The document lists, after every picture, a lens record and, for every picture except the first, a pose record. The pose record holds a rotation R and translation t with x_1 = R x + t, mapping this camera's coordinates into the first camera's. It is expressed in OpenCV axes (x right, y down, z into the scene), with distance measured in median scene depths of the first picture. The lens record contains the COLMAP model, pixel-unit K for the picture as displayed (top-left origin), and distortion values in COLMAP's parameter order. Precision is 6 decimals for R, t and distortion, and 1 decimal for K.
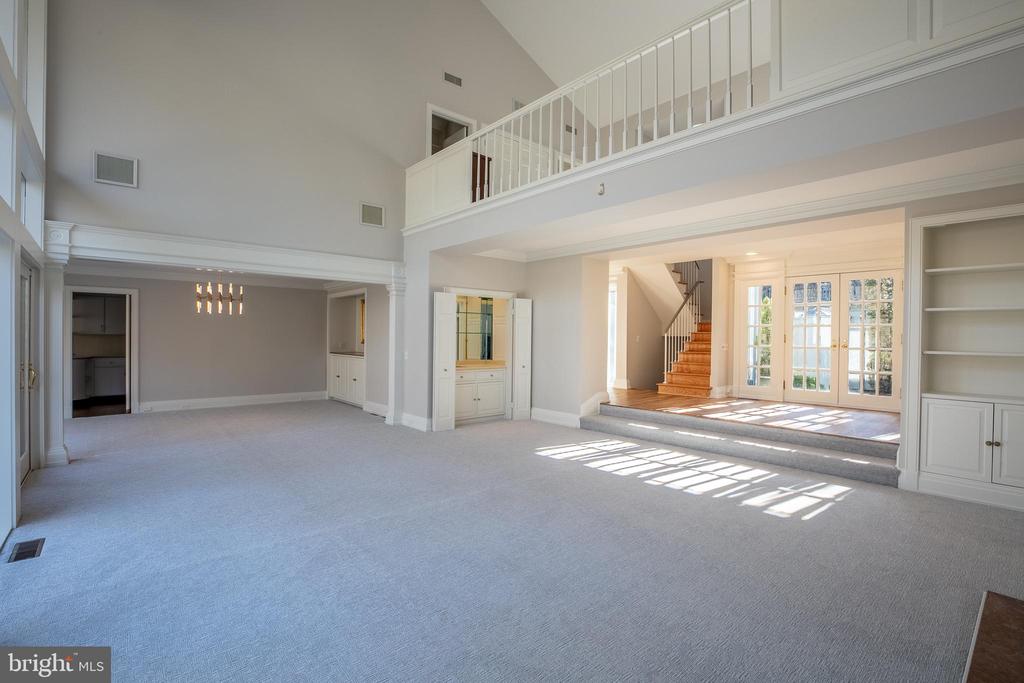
lens RADIAL K [[479.4, 0, 508.5], [0, 479.4, 347.8], [0, 0, 1]] dist [-0.003873, -0.000184]
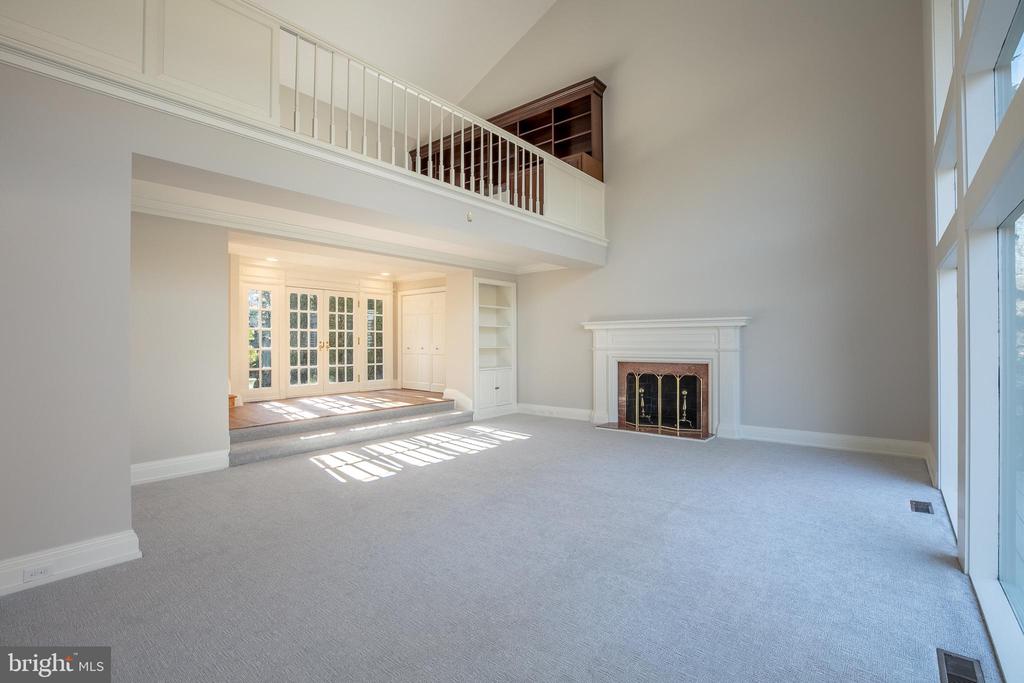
lens RADIAL K [[479.4, 0, 504.5], [0, 479.4, 331.8], [0, 0, 1]] dist [-0.003873, -0.000184]
pose [[-0.139783, 0.014018, 0.990083, -0.848560], [0.027659, 0.999565, -0.010247, -0.023823], [-0.989796, 0.025953, -0.140110, 0.929304]]
